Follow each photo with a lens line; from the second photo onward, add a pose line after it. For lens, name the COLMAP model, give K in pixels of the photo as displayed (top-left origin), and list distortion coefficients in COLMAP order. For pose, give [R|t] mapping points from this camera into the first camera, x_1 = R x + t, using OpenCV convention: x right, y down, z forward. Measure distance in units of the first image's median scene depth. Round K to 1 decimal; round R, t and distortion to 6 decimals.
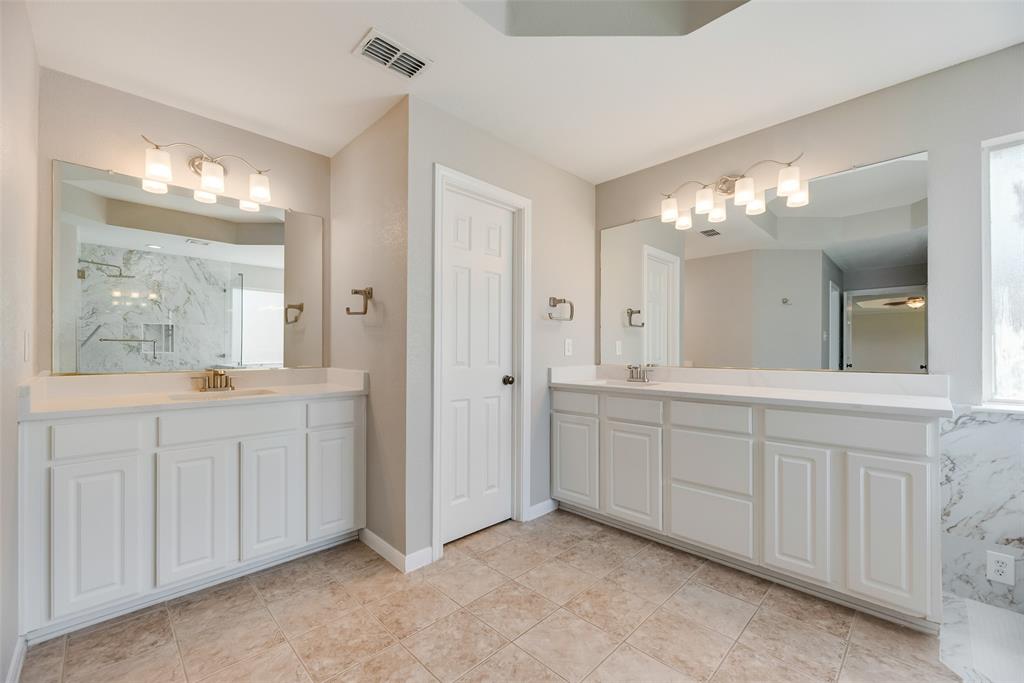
lens RADIAL K [[416.0, 0, 514.5], [0, 416.0, 347.9], [0, 0, 1]] dist [-0.000693, 0.000897]
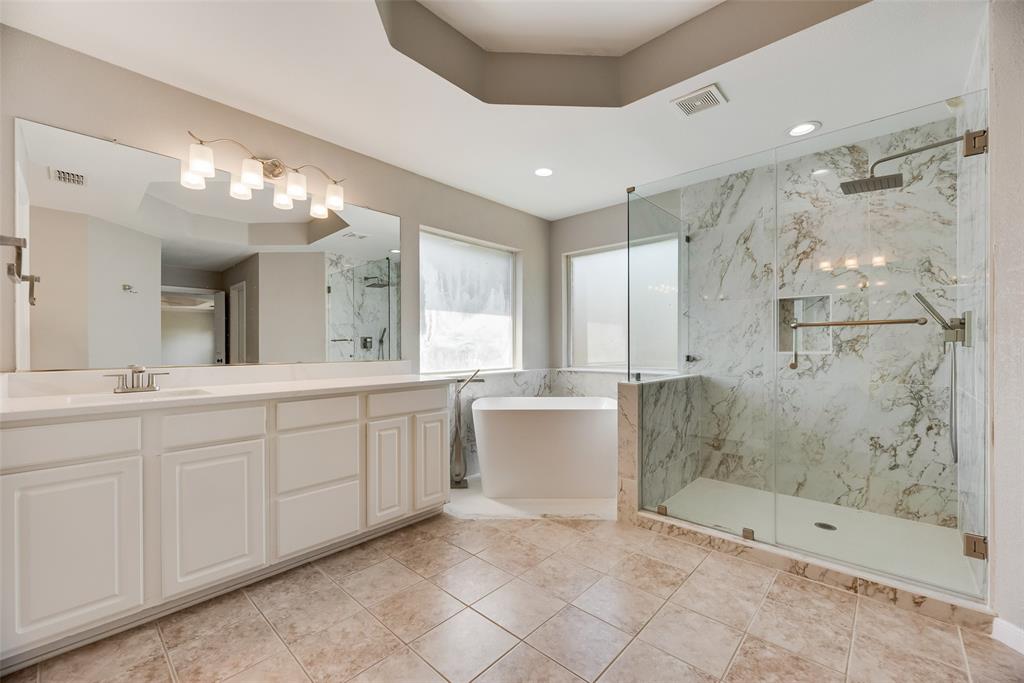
lens RADIAL K [[416.0, 0, 514.1], [0, 416.0, 346.1], [0, 0, 1]] dist [-0.000693, 0.000897]
pose [[-0.050200, 0.001853, 0.998737, -0.529622], [-0.005661, 0.999982, -0.002140, 0.009217], [-0.998723, -0.005762, -0.050188, 0.591611]]
